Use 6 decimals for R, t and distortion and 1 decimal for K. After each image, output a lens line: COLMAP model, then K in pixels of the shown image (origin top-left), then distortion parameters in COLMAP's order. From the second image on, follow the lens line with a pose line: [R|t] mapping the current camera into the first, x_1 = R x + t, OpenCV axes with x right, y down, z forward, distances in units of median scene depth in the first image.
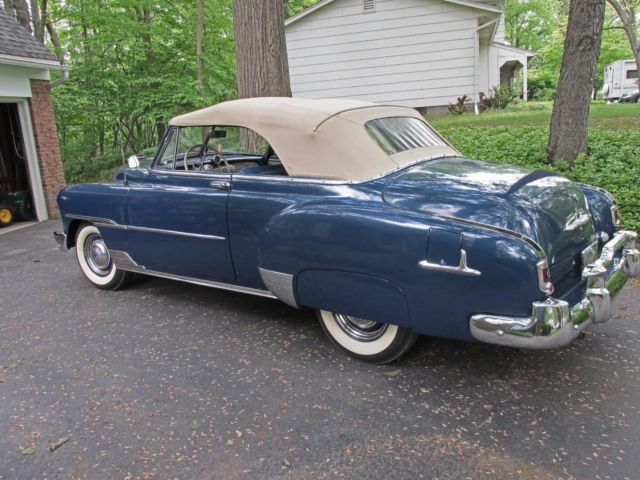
lens RADIAL K [[531.1, 0, 320.0], [0, 531.1, 240.0], [0, 0, 1]] dist [-0.039164, -0.002841]
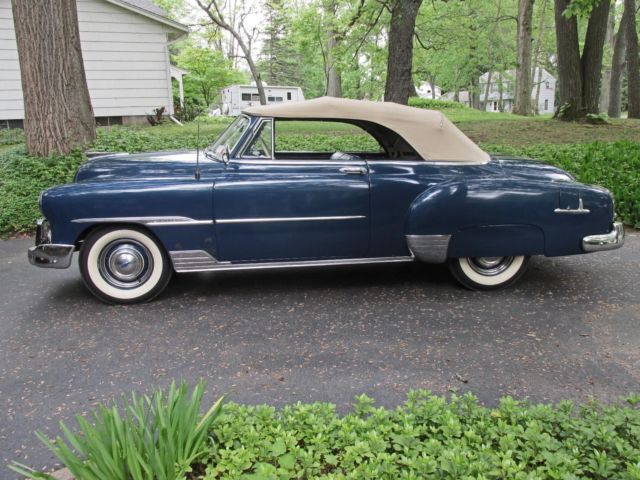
lens RADIAL K [[531.1, 0, 320.0], [0, 531.1, 240.0], [0, 0, 1]] dist [-0.039164, -0.002841]
pose [[0.735262, -0.098644, 0.670566, -0.809915], [0.117558, 0.992918, 0.017163, 0.012207], [-0.667510, 0.066211, 0.741651, 0.170820]]
